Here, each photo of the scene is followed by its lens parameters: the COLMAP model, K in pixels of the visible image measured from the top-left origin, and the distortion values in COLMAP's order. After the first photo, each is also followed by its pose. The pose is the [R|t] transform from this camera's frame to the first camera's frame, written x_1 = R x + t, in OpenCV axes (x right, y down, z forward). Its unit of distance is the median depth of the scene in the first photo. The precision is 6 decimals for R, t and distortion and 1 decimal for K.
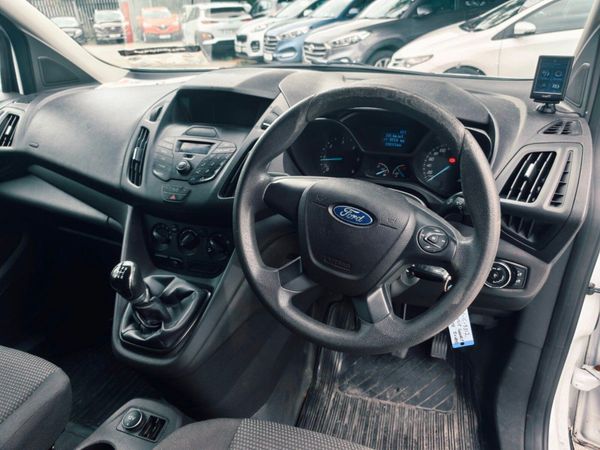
lens RADIAL K [[422.4, 0, 288.2], [0, 422.4, 222.0], [0, 0, 1]] dist [0.016667, -0.031237]
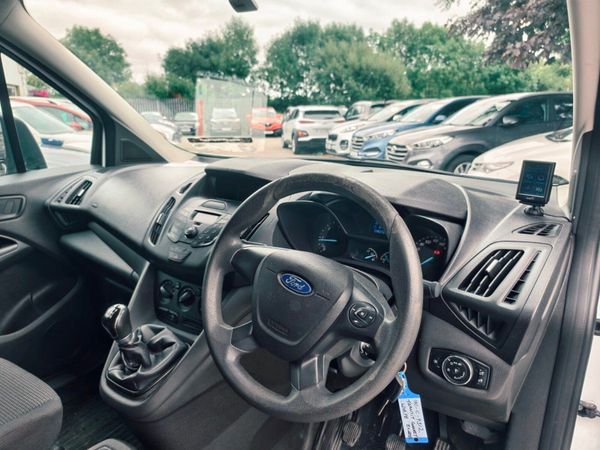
lens RADIAL K [[422.4, 0, 288.2], [0, 422.4, 222.0], [0, 0, 1]] dist [0.016667, -0.031237]
pose [[0.973172, 0.093699, -0.210135, 0.245838], [-0.135890, 0.971075, -0.196333, 0.032960], [0.185661, 0.219621, 0.957756, -0.062019]]
